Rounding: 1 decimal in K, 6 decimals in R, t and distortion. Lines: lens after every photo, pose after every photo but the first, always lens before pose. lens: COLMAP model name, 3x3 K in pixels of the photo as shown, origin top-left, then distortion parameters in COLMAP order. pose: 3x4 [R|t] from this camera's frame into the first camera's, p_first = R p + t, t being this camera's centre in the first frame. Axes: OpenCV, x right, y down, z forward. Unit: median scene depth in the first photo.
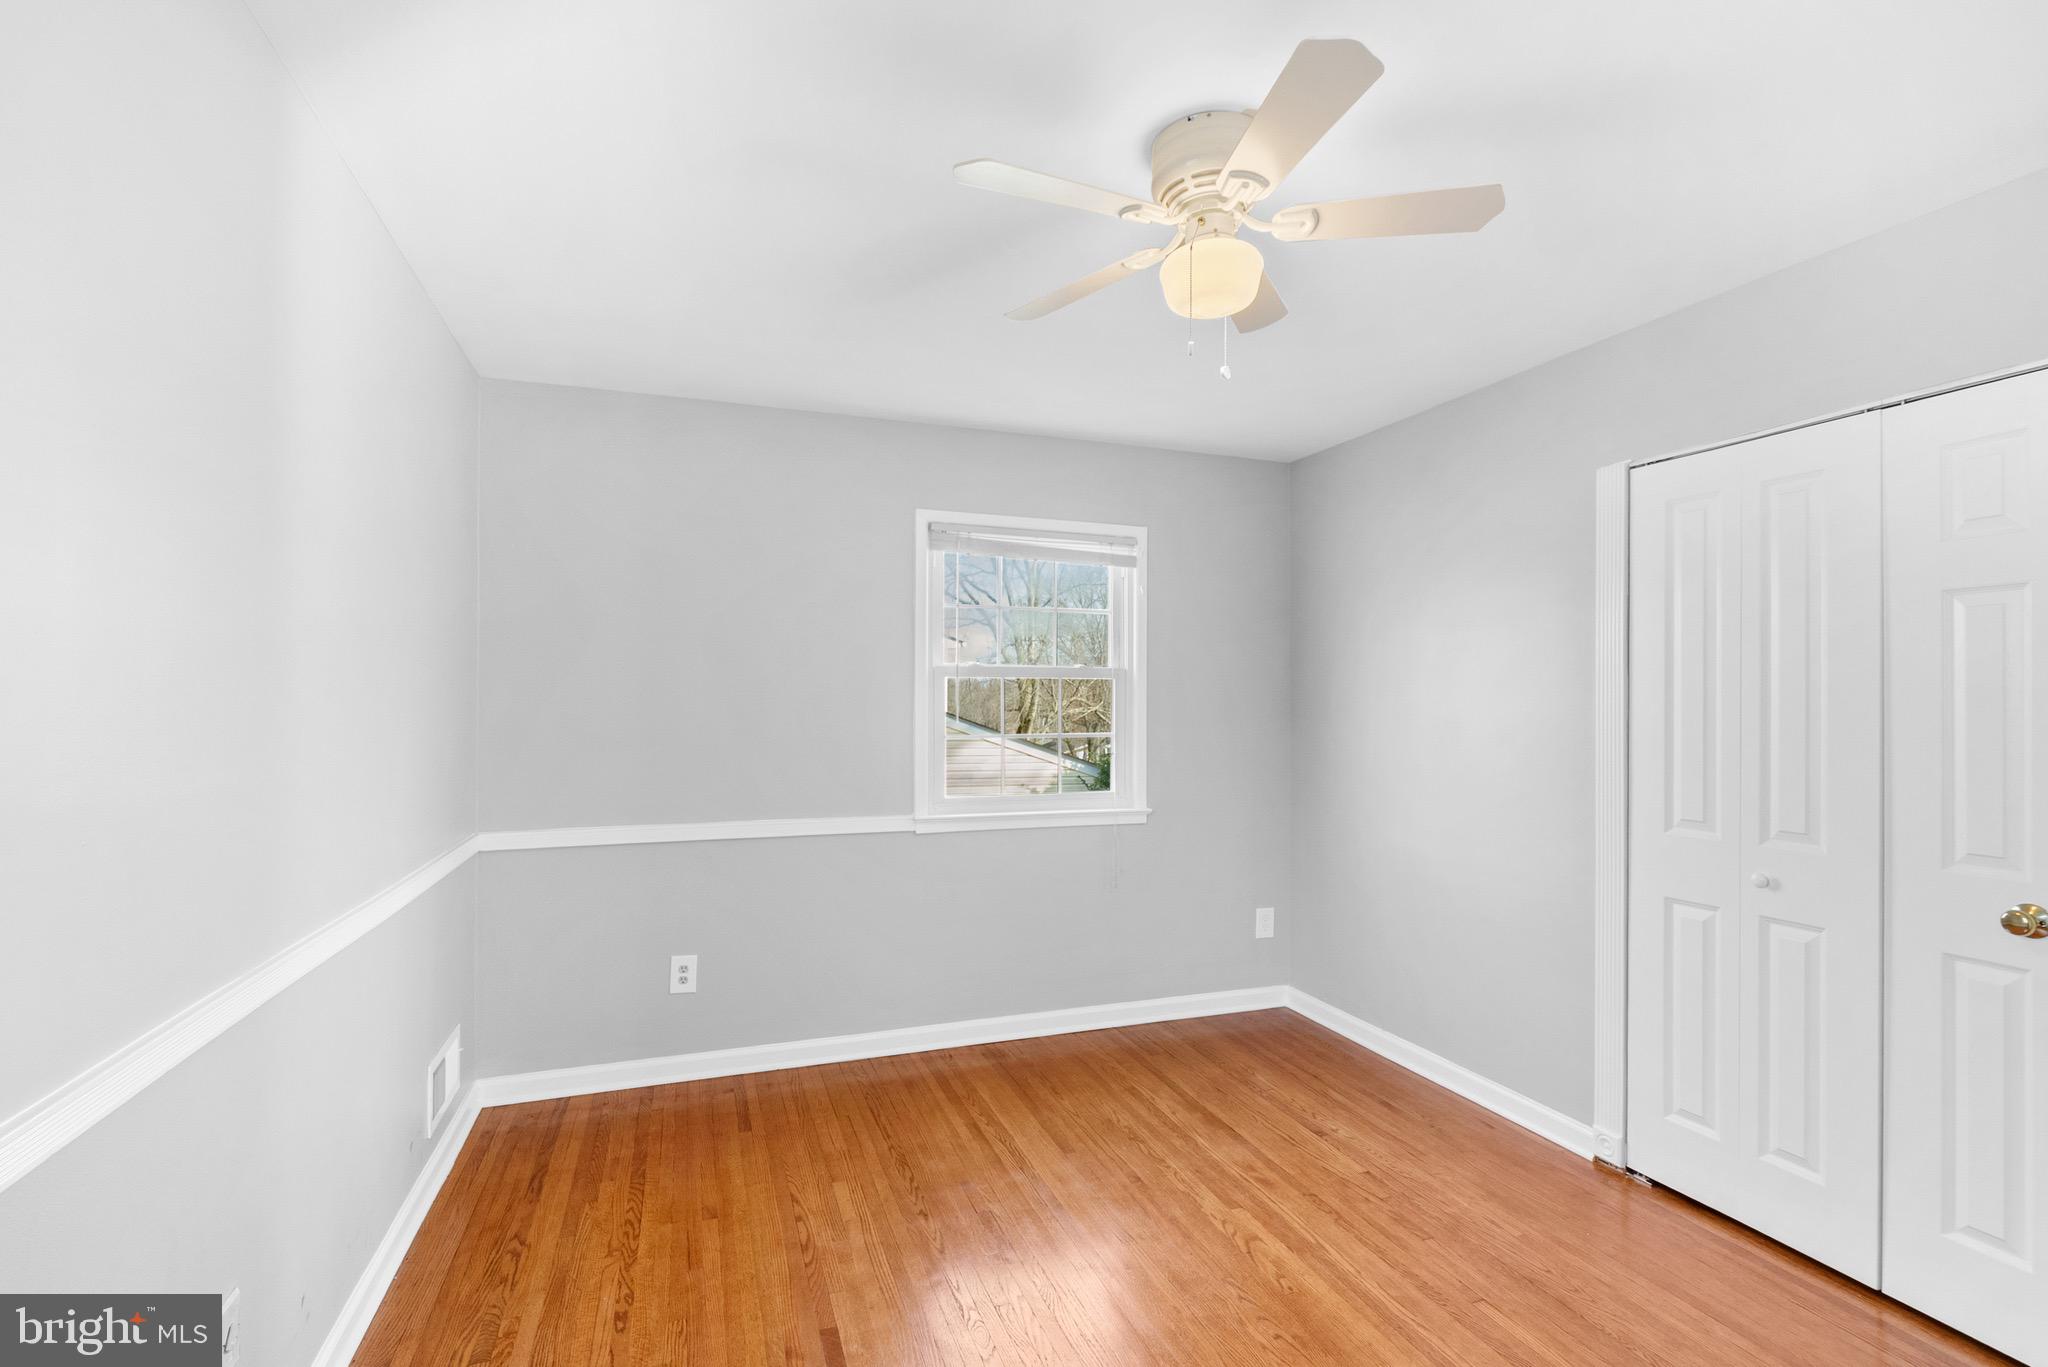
lens RADIAL K [[938.7, 0, 1015.3], [0, 938.7, 701.6], [0, 0, 1]] dist [0.000371, 0.002735]
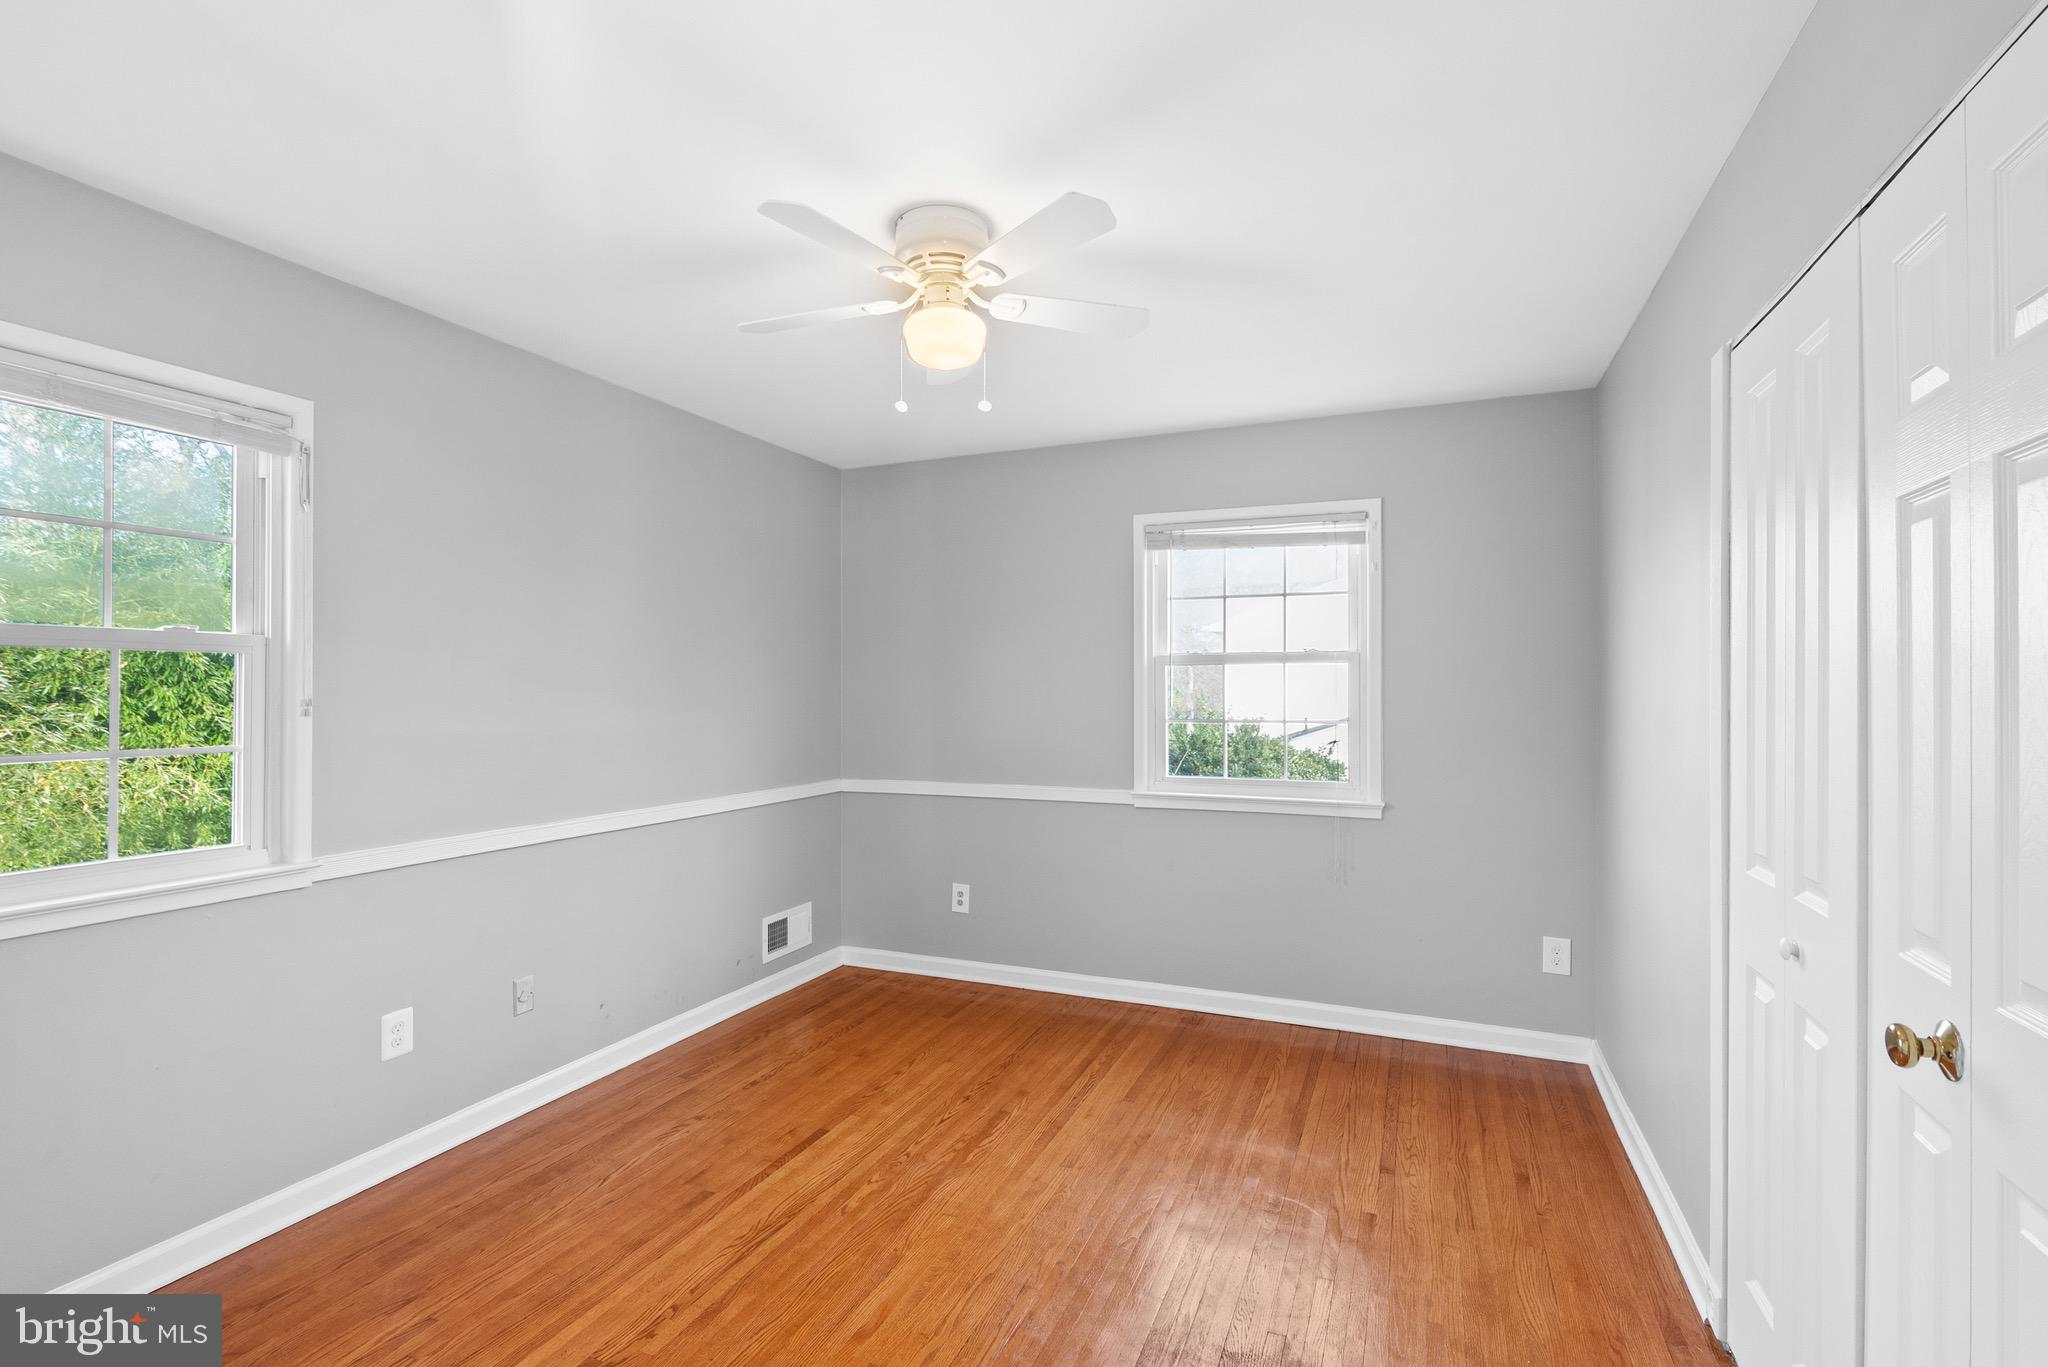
lens RADIAL K [[938.7, 0, 1008.6], [0, 938.7, 685.9], [0, 0, 1]] dist [0.000371, 0.002735]
pose [[0.730845, -0.007929, -0.682498, 0.592795], [0.004718, 0.999967, -0.006565, 0.003934], [0.682527, 0.001578, 0.730858, 0.090904]]
